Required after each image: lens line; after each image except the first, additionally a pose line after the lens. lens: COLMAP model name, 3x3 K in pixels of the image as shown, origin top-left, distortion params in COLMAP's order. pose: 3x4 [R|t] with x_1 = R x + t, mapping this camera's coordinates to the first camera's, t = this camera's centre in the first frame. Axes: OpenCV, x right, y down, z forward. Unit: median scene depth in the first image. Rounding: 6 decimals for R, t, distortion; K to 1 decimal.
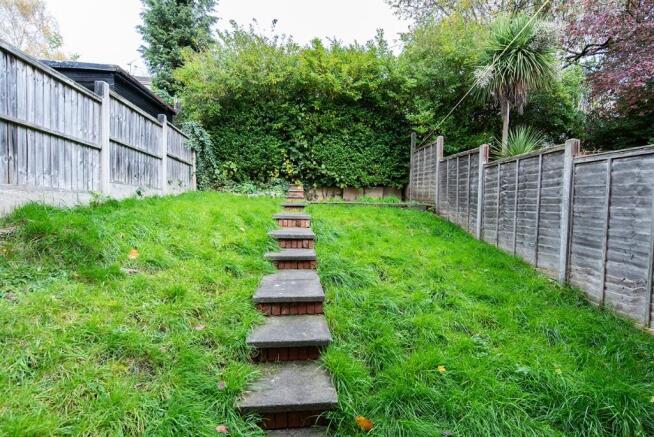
lens RADIAL K [[333.3, 0, 324.3], [0, 333.3, 219.9], [0, 0, 1]] dist [-0.070550, 0.026452]
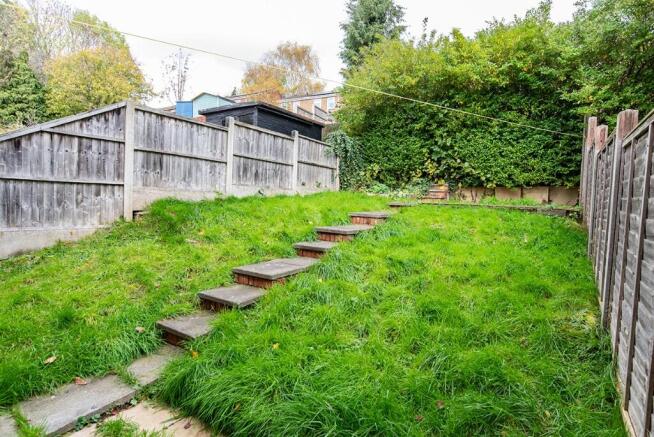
lens RADIAL K [[333.3, 0, 324.3], [0, 333.3, 219.9], [0, 0, 1]] dist [-0.070550, 0.026452]
pose [[0.772919, 0.052844, -0.632301, 0.286037], [-0.052834, 0.998425, 0.018858, -0.003885], [0.632302, 0.018831, 0.774493, 0.050646]]
